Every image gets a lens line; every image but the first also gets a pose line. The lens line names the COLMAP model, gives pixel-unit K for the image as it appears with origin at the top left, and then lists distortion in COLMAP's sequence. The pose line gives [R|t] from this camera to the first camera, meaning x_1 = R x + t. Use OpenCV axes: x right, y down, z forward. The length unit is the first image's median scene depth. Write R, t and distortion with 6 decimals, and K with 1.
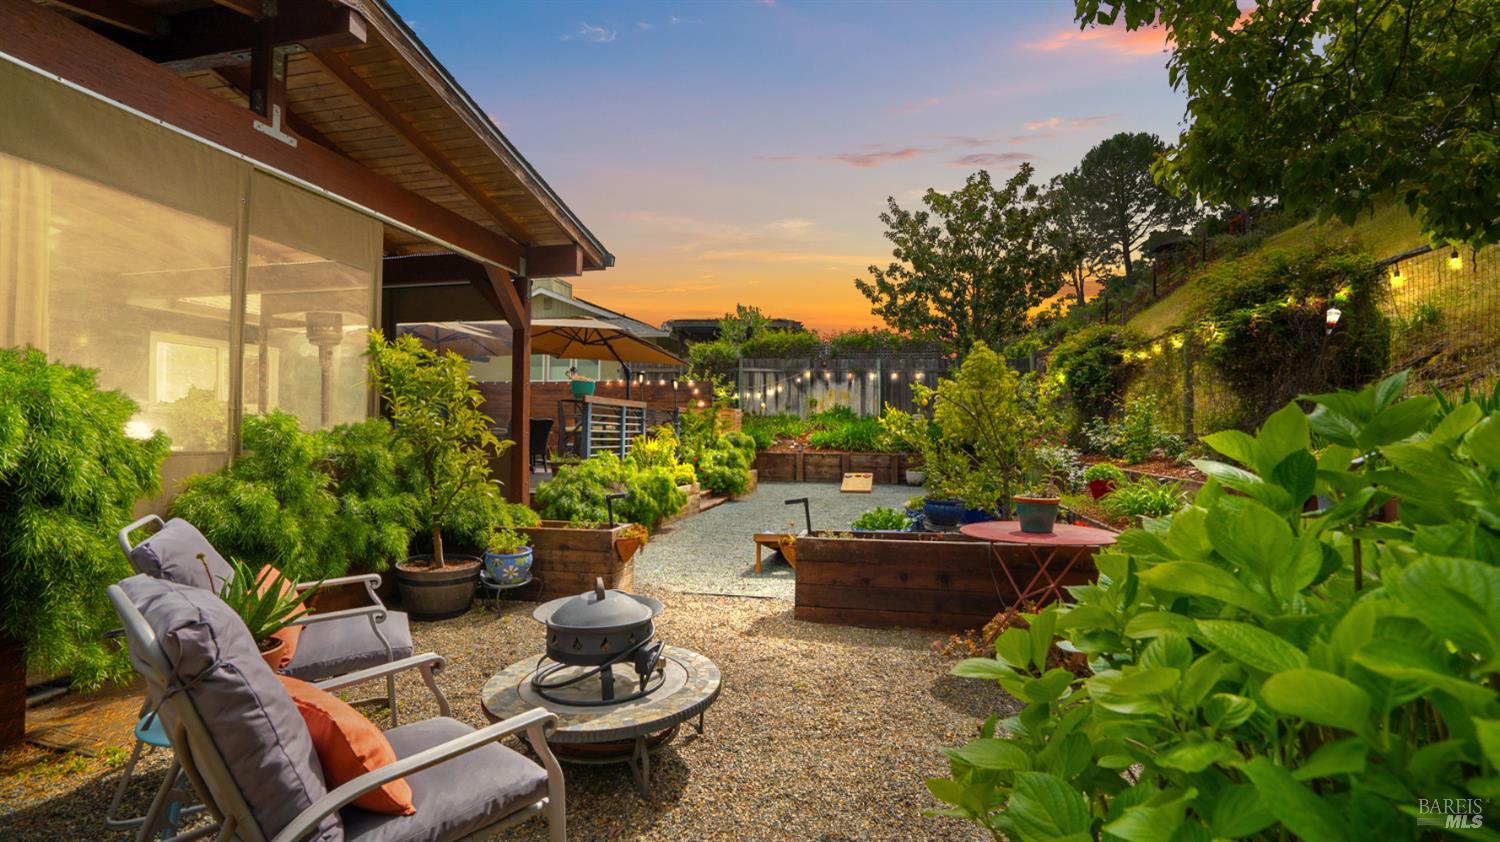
lens RADIAL K [[688.6, 0, 747.3], [0, 688.6, 425.0], [0, 0, 1]] dist [-0.063434, 0.024709]
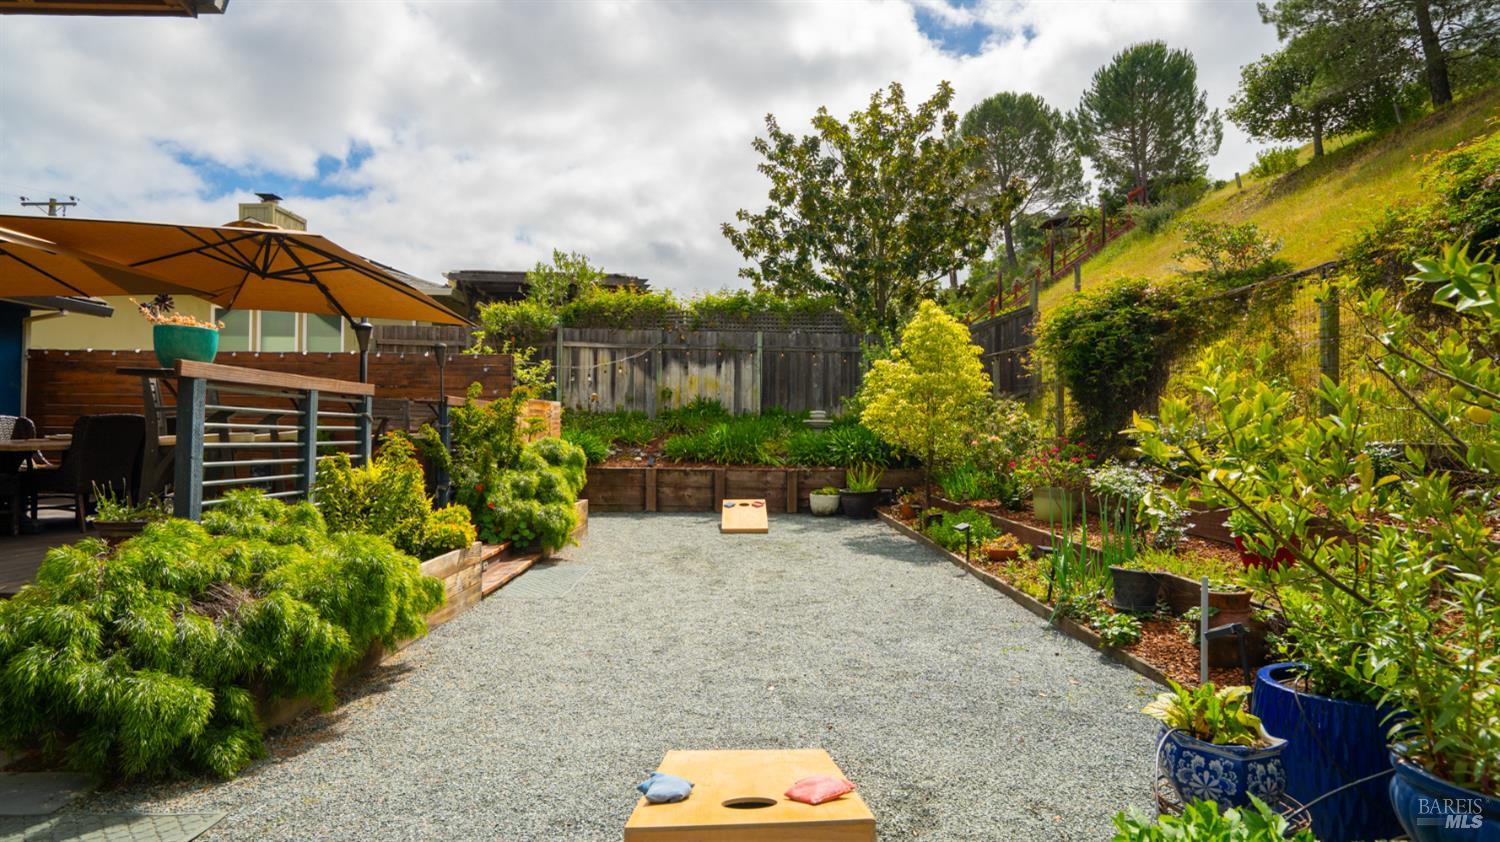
lens RADIAL K [[801.1, 0, 750.0], [0, 801.1, 421.0], [0, 0, 1]] dist [-0.034575, 0.001046]
pose [[0.974249, 0.000556, 0.225476, -0.004174], [0.000349, 0.999992, -0.003974, -0.001700], [-0.225476, 0.003950, 0.974241, 0.193884]]
